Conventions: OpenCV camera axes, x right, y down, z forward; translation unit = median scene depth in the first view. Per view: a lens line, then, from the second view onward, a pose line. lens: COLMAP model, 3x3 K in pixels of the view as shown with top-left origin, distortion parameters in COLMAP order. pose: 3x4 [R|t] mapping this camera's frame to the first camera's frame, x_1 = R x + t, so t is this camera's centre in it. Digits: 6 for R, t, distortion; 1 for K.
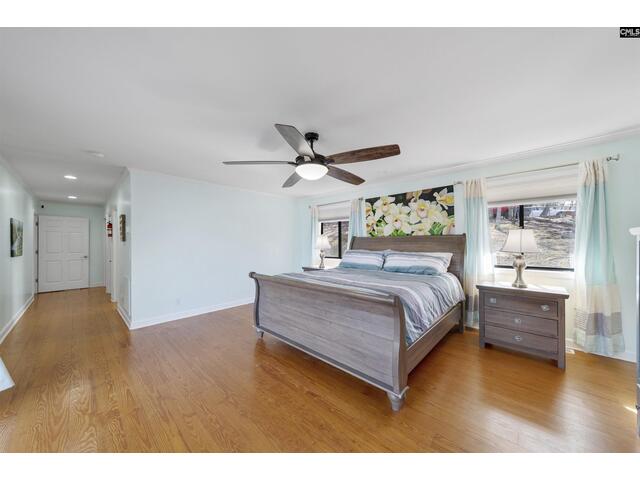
lens RADIAL K [[226.4, 0, 318.6], [0, 226.4, 236.0], [0, 0, 1]] dist [0.000558, 0.000029]
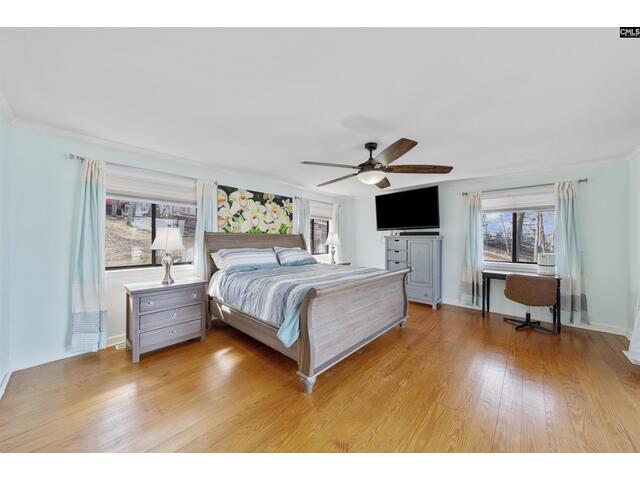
lens RADIAL K [[226.4, 0, 318.6], [0, 226.4, 236.0], [0, 0, 1]] dist [0.000558, 0.000029]
pose [[-0.015029, 0.018237, 0.999721, -0.691610], [-0.035231, 0.999203, -0.018757, 0.022066], [-0.999266, -0.035503, -0.014374, 0.769367]]
